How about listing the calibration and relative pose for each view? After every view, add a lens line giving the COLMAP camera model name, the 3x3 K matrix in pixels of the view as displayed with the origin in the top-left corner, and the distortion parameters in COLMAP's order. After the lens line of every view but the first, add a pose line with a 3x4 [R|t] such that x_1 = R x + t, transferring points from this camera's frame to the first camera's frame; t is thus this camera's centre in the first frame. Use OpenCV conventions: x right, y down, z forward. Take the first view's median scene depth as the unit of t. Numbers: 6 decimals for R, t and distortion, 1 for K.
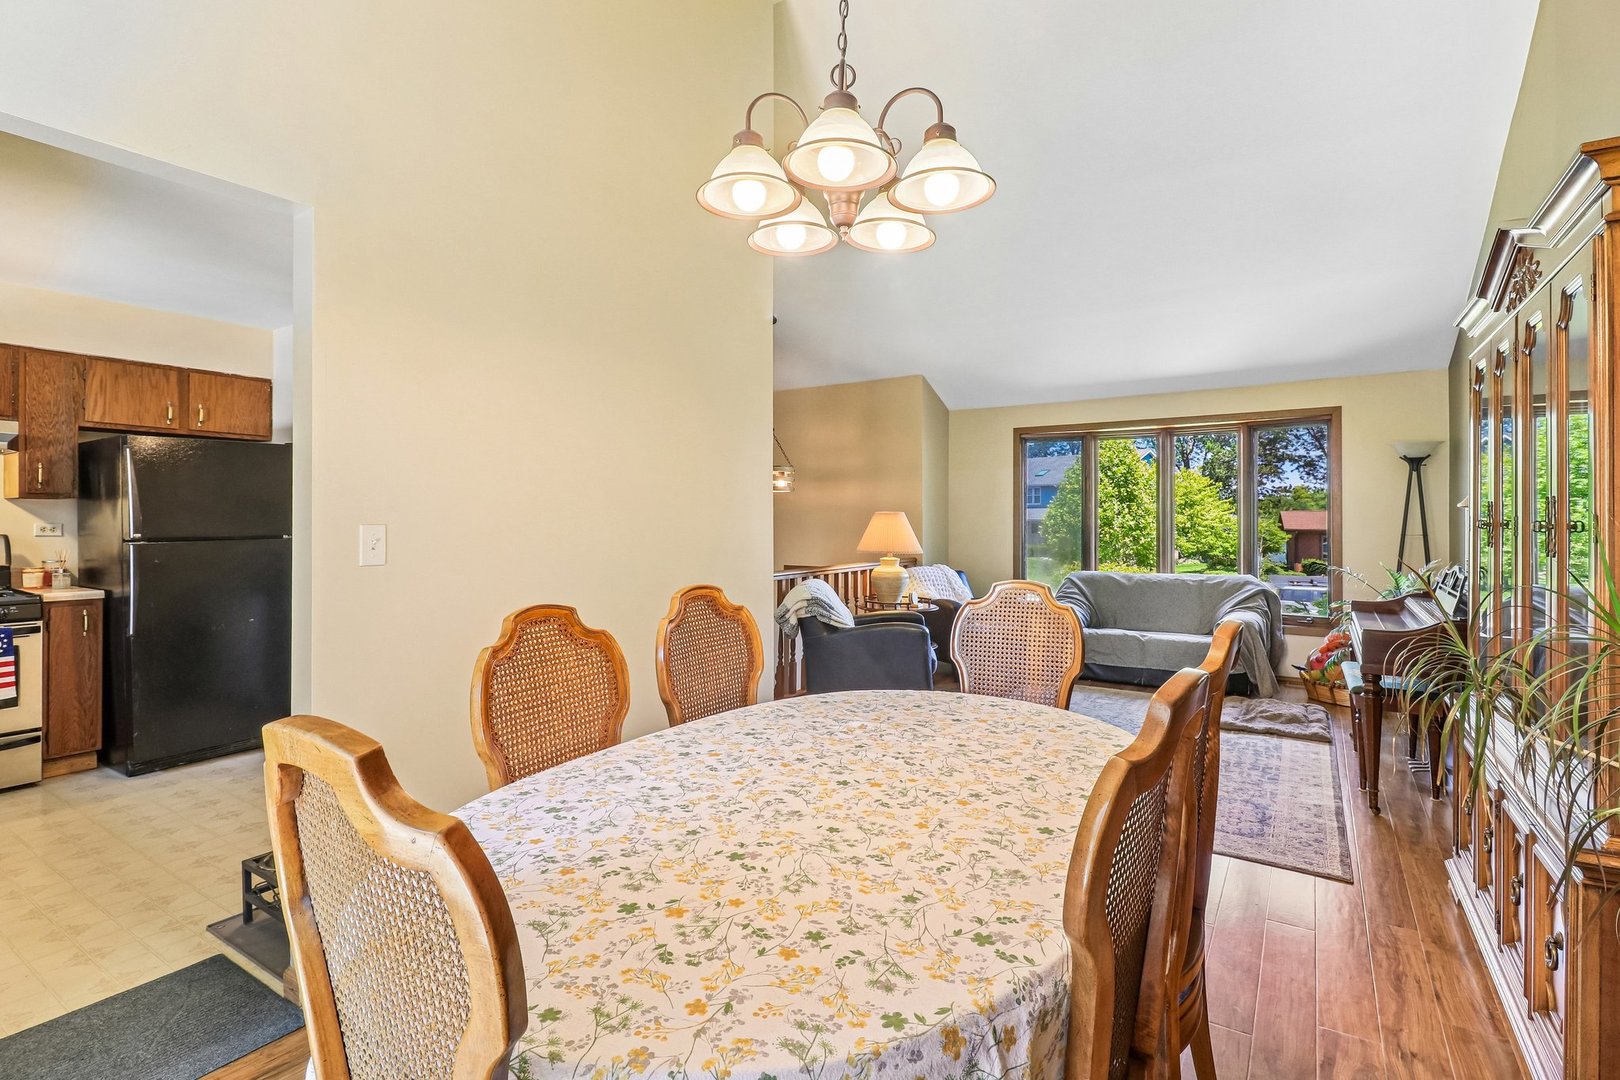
lens RADIAL K [[777.7, 0, 807.5], [0, 777.7, 521.1], [0, 0, 1]] dist [-0.000056, -0.000014]
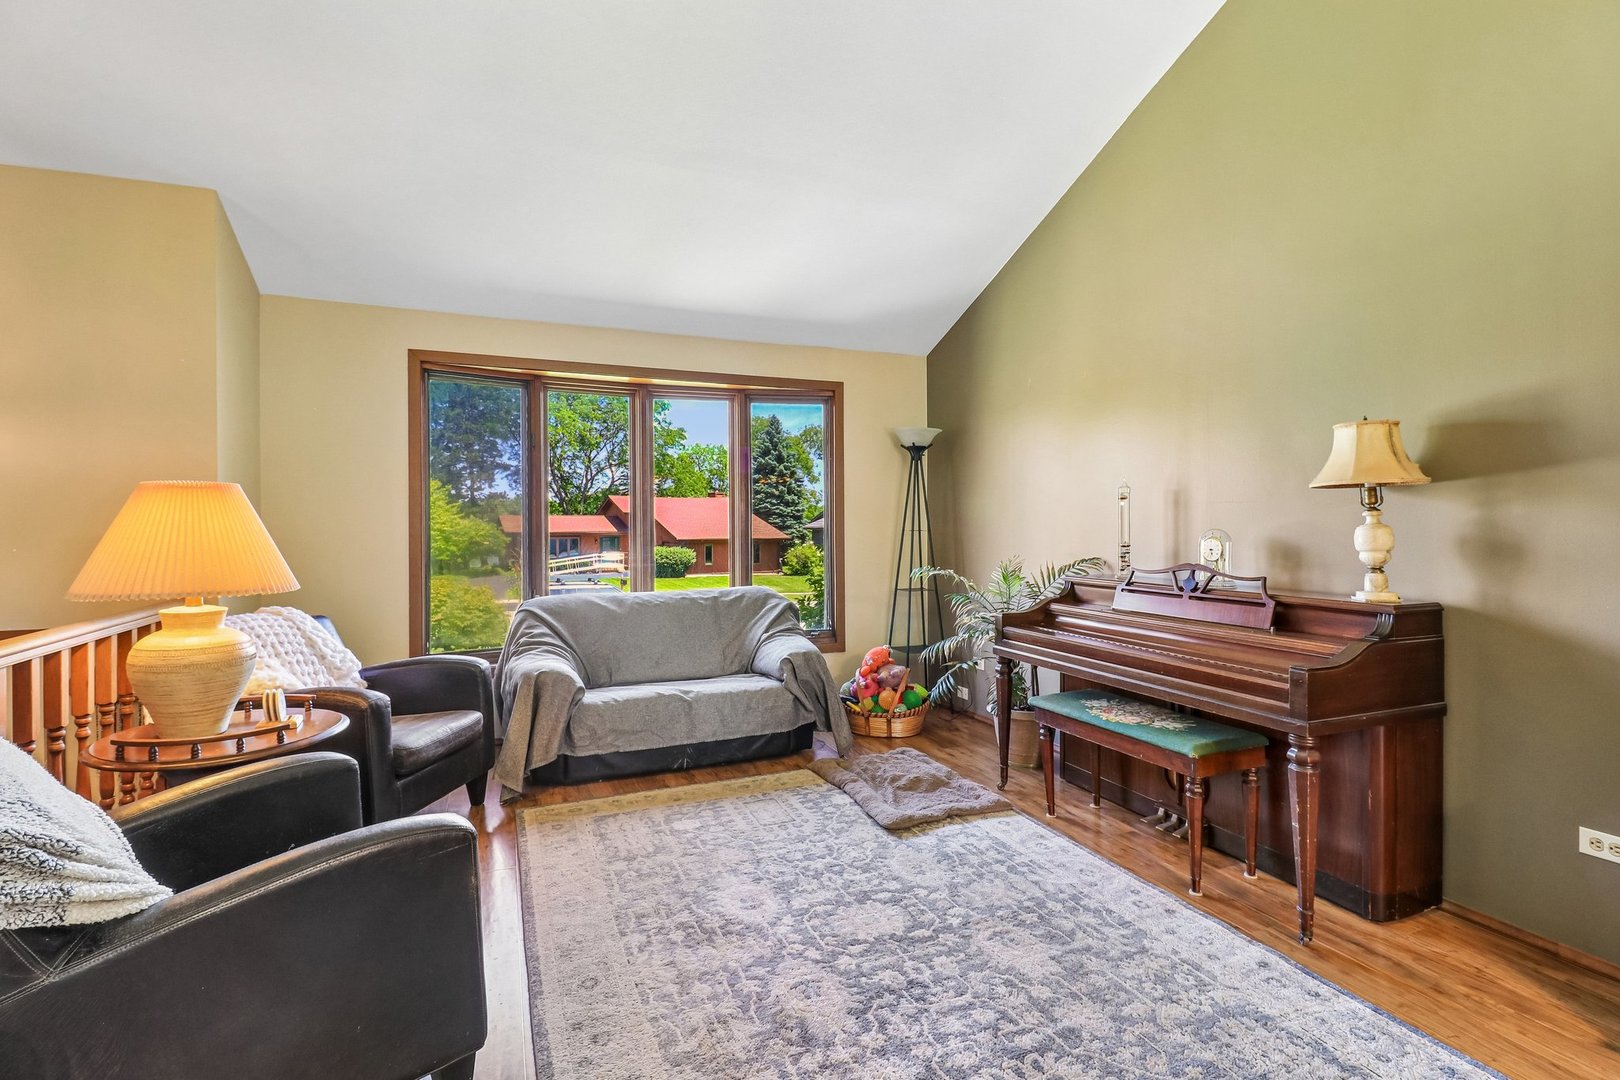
lens RADIAL K [[765.9, 0, 810.0], [0, 765.9, 540.0], [0, 0, 1]] dist [0.019108, -0.000016]
pose [[0.580548, -0.019941, 0.813982, -0.024702], [0.004799, 0.999766, 0.021070, 0.008298], [-0.814212, -0.008326, 0.580508, 0.530550]]
